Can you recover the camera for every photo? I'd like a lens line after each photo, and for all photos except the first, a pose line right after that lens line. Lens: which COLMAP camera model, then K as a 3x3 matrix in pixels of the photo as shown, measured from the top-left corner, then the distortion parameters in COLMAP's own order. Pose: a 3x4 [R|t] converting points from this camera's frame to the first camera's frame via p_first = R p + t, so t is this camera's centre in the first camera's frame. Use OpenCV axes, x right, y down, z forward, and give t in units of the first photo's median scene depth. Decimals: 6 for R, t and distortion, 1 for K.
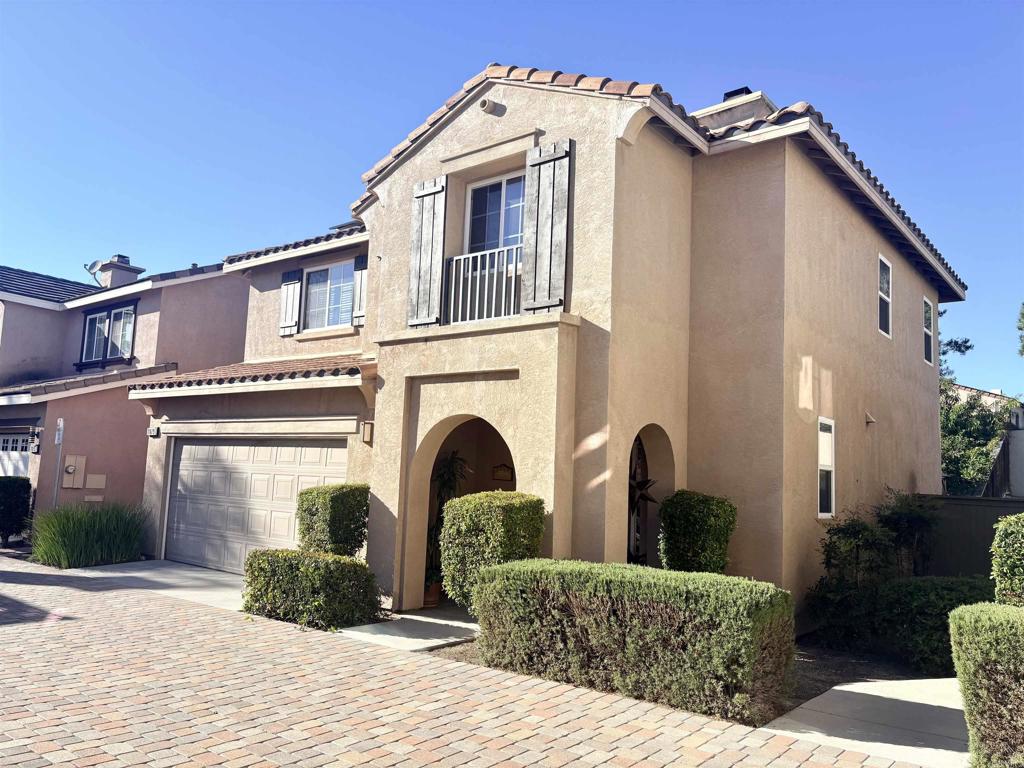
lens RADIAL K [[778.4, 0, 512.0], [0, 778.4, 384.0], [0, 0, 1]] dist [0.038114, -0.042278]
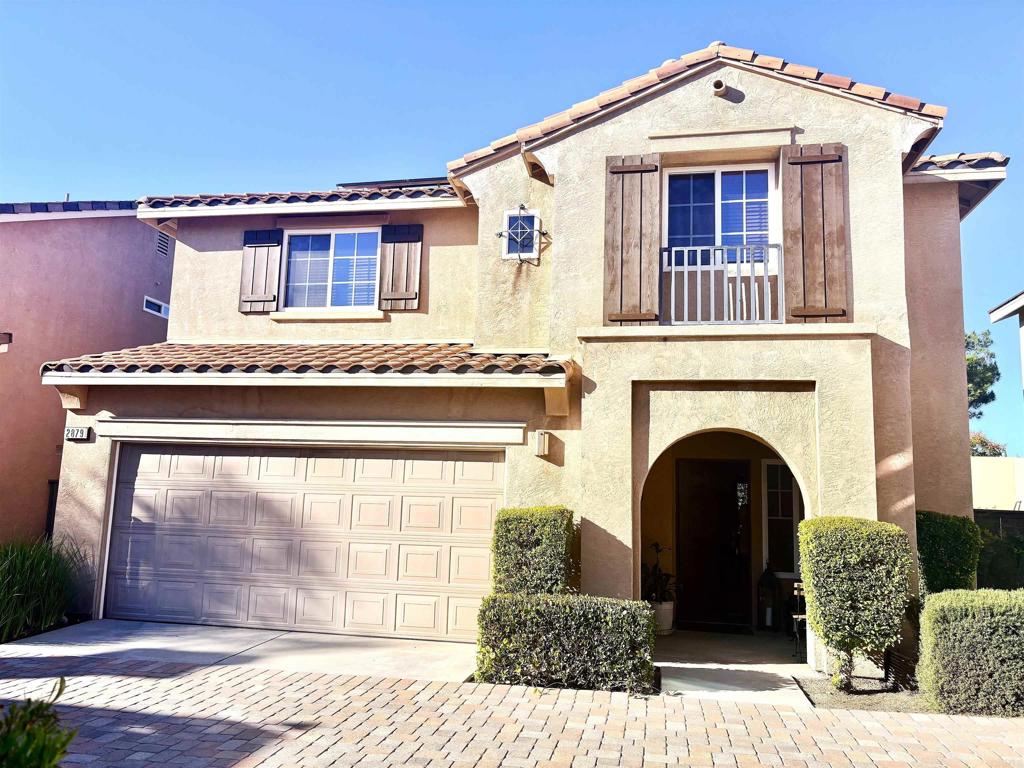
lens RADIAL K [[778.4, 0, 512.0], [0, 778.4, 384.0], [0, 0, 1]] dist [0.038114, -0.042278]
pose [[0.886263, 0.054873, 0.459920, -0.619360], [-0.050347, 0.998487, -0.022111, 0.018992], [-0.460437, -0.003560, 0.887685, 0.292635]]
